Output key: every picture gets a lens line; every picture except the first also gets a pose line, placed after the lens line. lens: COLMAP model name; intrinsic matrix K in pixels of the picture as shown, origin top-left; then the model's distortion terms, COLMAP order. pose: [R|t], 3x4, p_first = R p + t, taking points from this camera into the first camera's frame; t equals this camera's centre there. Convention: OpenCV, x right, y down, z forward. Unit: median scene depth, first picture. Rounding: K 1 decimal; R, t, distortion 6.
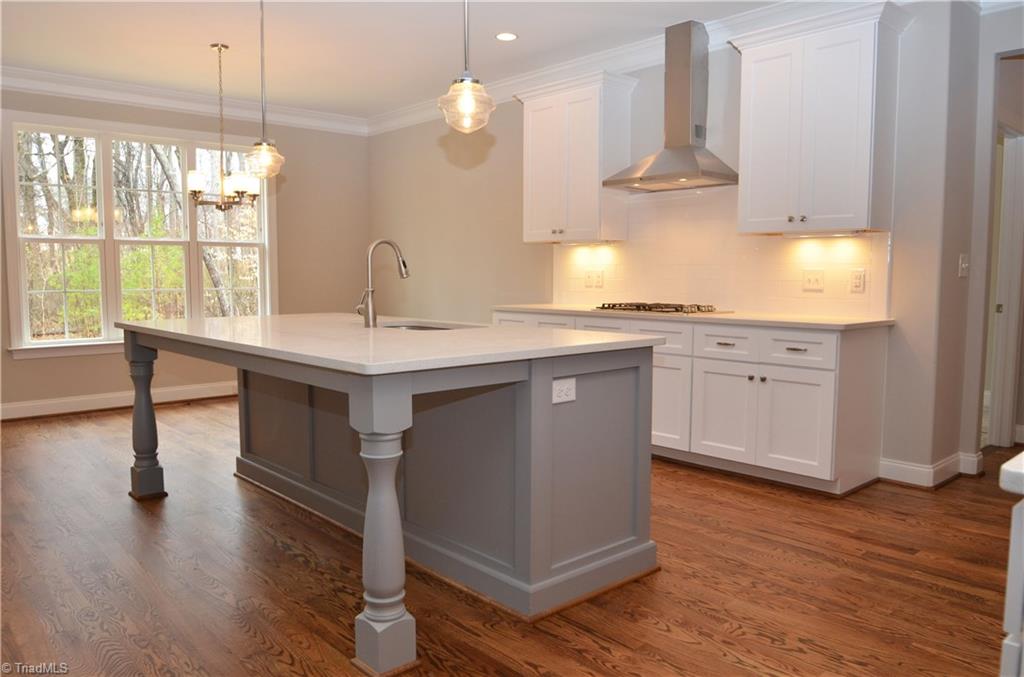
lens RADIAL K [[758.2, 0, 512.0], [0, 758.2, 332.7], [0, 0, 1]] dist [-0.017265, -0.001273]
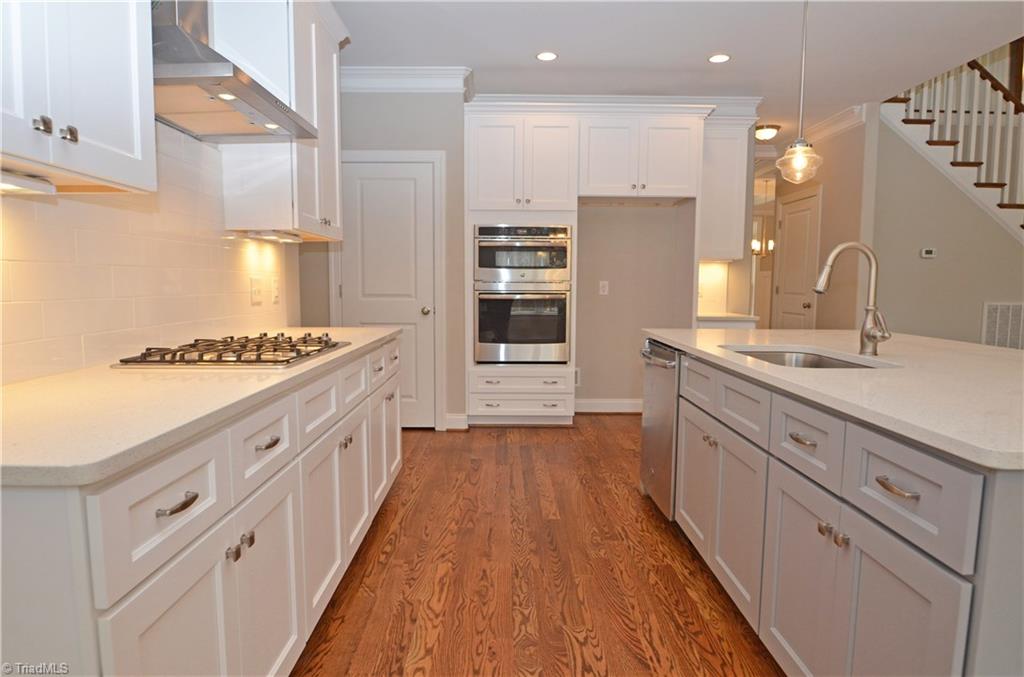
lens RADIAL K [[624.4, 0, 502.0], [0, 624.4, 339.6], [0, 0, 1]] dist [-0.024232, -0.003286]
pose [[-0.734112, -0.060356, 0.676340, -0.229556], [0.058527, 0.986711, 0.151580, -0.091781], [-0.676501, 0.150861, -0.720824, 1.173050]]
